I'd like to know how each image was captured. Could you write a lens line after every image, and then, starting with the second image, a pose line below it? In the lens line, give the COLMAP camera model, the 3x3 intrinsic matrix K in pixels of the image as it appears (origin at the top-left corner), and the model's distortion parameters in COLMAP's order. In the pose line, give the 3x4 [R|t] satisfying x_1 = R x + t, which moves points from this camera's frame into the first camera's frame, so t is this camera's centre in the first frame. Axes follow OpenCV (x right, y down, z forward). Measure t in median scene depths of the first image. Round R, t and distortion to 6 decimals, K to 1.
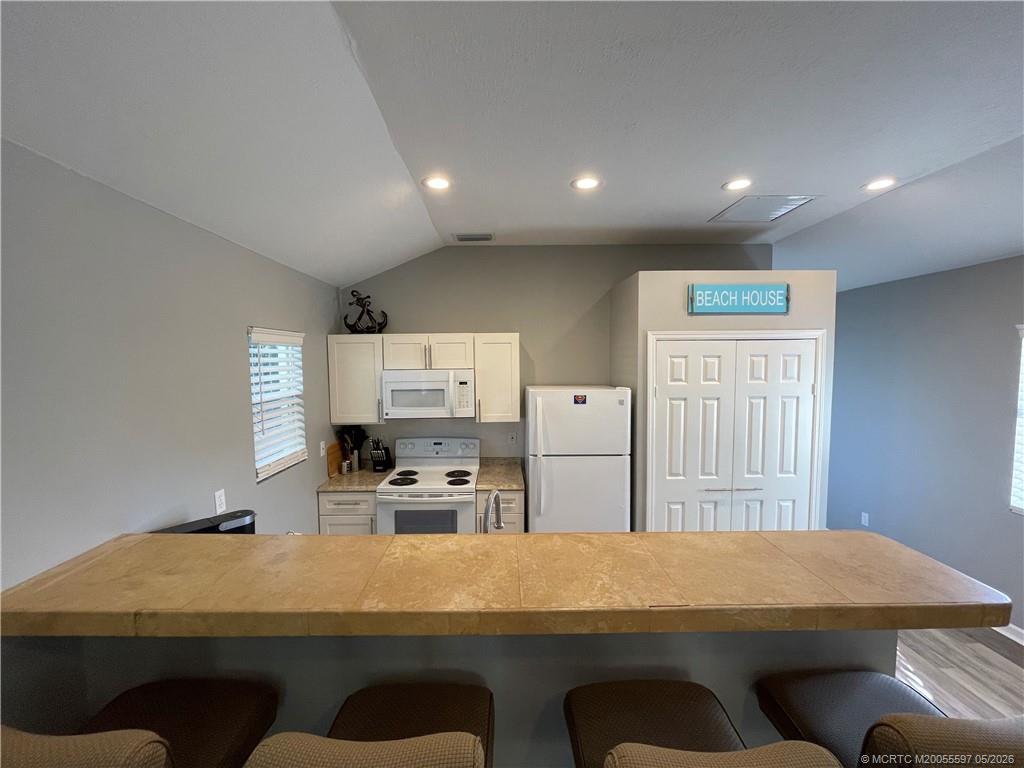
lens RADIAL K [[411.8, 0, 509.4], [0, 411.8, 384.7], [0, 0, 1]] dist [-0.002958, -0.000147]
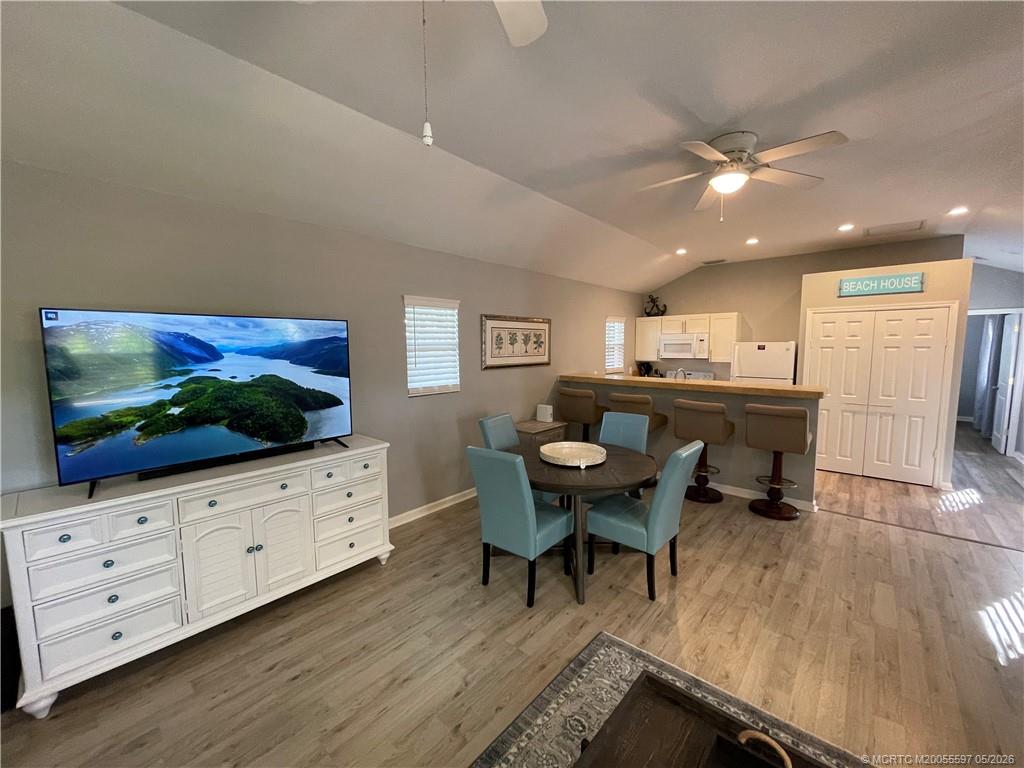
lens RADIAL K [[411.8, 0, 510.5], [0, 411.8, 384.7], [0, 0, 1]] dist [-0.002958, -0.000147]
pose [[0.743672, 0.068440, -0.665032, 0.560680], [-0.039693, 0.997511, 0.058269, 0.137230], [0.667365, -0.016936, 0.744538, -1.114166]]
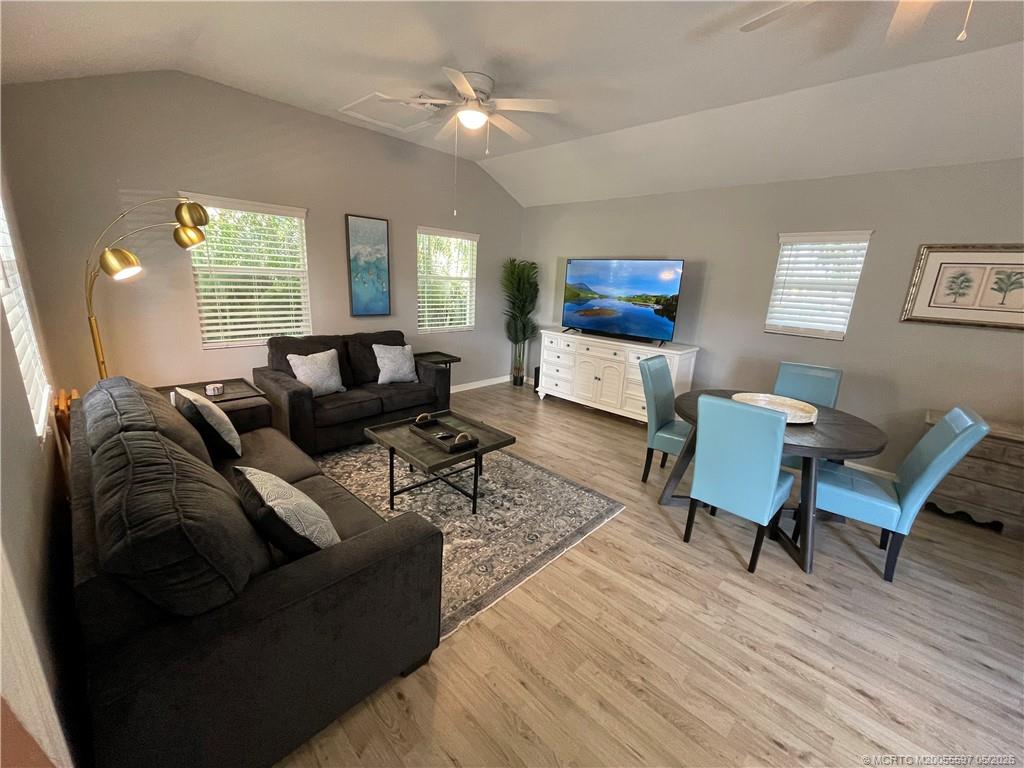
lens RADIAL K [[411.8, 0, 507.4], [0, 411.8, 384.1], [0, 0, 1]] dist [-0.002958, -0.000147]
pose [[-0.706017, 0.152621, -0.691554, 1.025403], [-0.083353, 0.951807, 0.295154, 0.097650], [0.703272, 0.266027, -0.659271, -0.087754]]
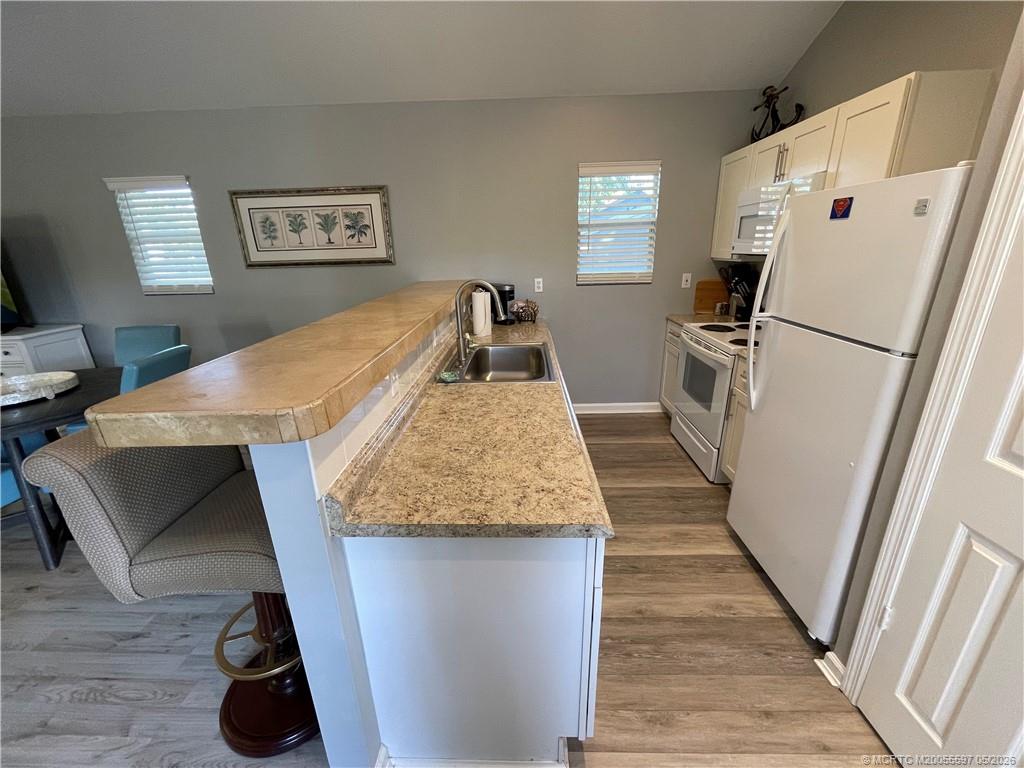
lens RADIAL K [[411.8, 0, 506.6], [0, 411.8, 381.4], [0, 0, 1]] dist [-0.002958, -0.000147]
pose [[-0.043377, 0.323013, -0.945400, 0.659996], [-0.032183, 0.945348, 0.324472, 0.079563], [0.998540, 0.044501, -0.030611, 0.636999]]
